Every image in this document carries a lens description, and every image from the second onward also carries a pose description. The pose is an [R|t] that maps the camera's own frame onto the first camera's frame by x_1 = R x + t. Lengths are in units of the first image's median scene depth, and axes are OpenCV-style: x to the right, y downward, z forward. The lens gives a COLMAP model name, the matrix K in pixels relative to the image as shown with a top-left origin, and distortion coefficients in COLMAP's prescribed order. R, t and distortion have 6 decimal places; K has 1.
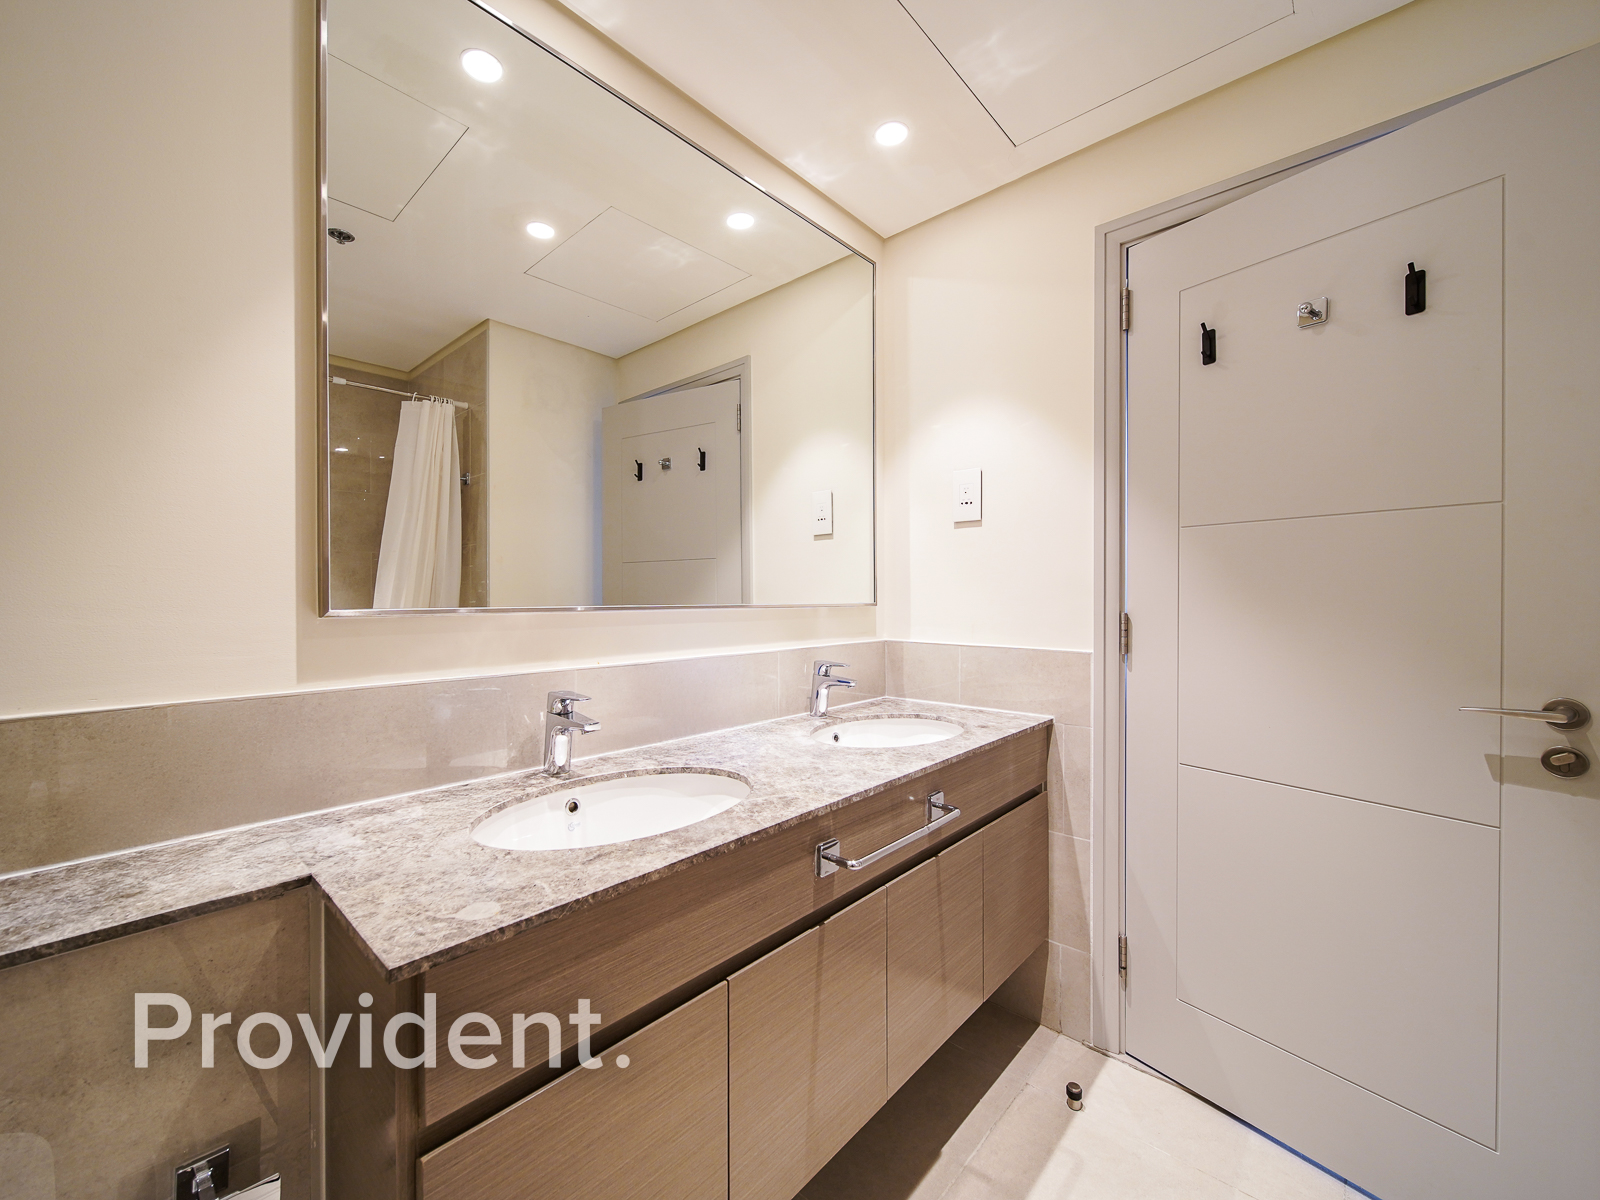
lens RADIAL K [[651.9, 0, 806.1], [0, 651.9, 596.9], [0, 0, 1]] dist [-0.003671, -0.000807]
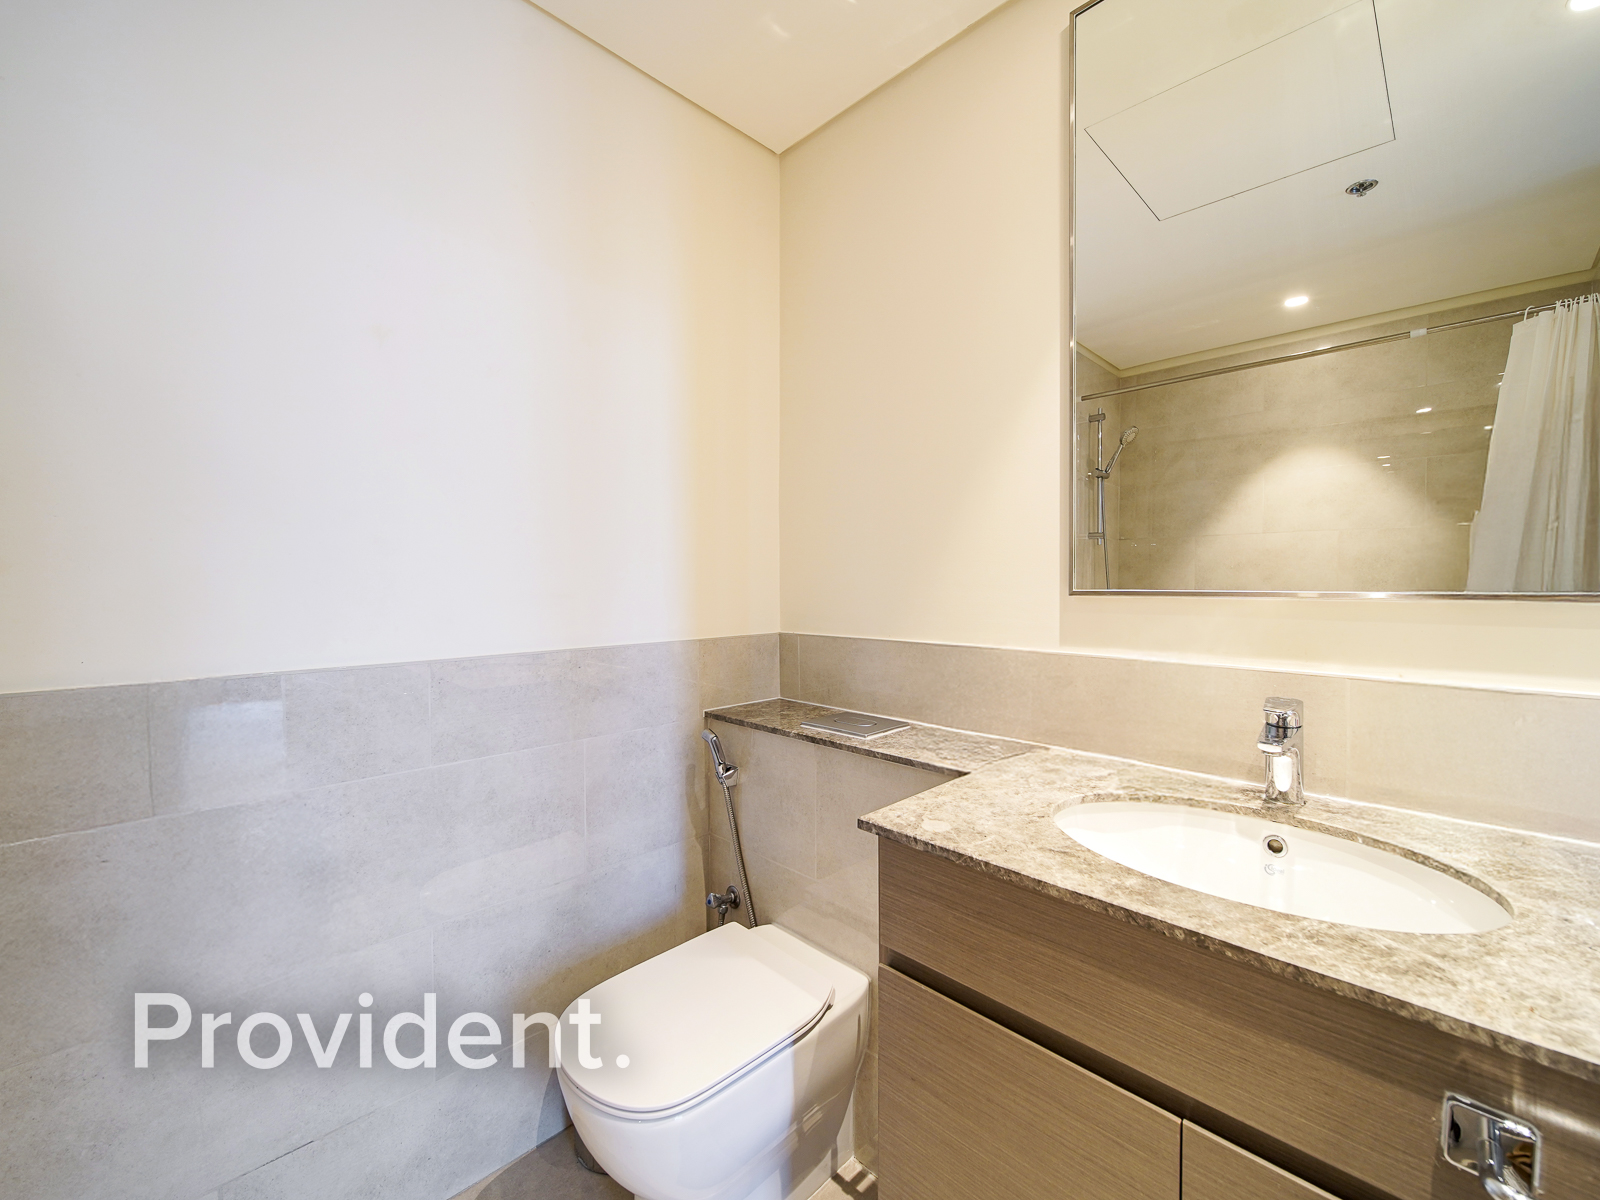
lens RADIAL K [[651.9, 0, 807.6], [0, 651.9, 591.7], [0, 0, 1]] dist [-0.003671, -0.000807]
pose [[-0.060415, 0.019425, -0.997984, 0.599161], [0.000460, 0.999811, 0.019433, -0.000087], [0.998173, 0.000715, -0.060413, 0.639004]]
